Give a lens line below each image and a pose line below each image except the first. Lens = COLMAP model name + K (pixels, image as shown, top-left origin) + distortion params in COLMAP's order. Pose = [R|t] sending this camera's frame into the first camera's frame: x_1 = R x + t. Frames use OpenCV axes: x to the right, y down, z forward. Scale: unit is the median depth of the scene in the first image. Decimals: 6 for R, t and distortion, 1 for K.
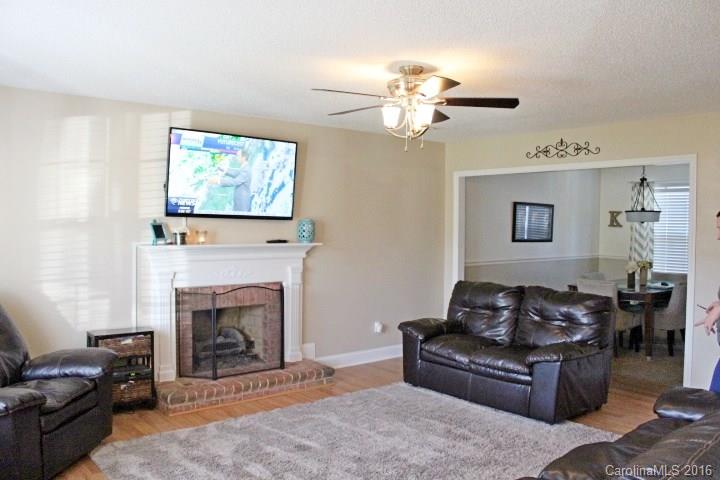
lens RADIAL K [[604.3, 0, 360.0], [0, 604.3, 240.0], [0, 0, 1]] dist [-0.159308, 0.151188]
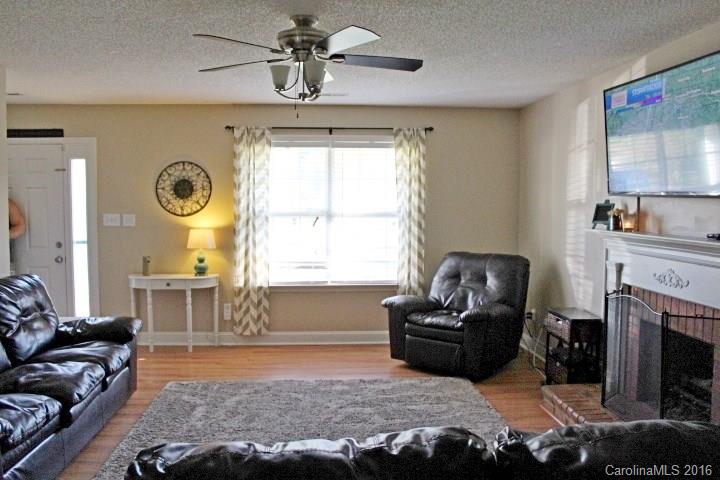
lens RADIAL K [[604.3, 0, 360.0], [0, 604.3, 240.0], [0, 0, 1]] dist [-0.159308, 0.151188]
pose [[-0.587810, 0.038088, -0.808102, 0.550361], [-0.036666, 0.996610, 0.073643, -0.025127], [0.808168, 0.072918, -0.584421, 1.172532]]
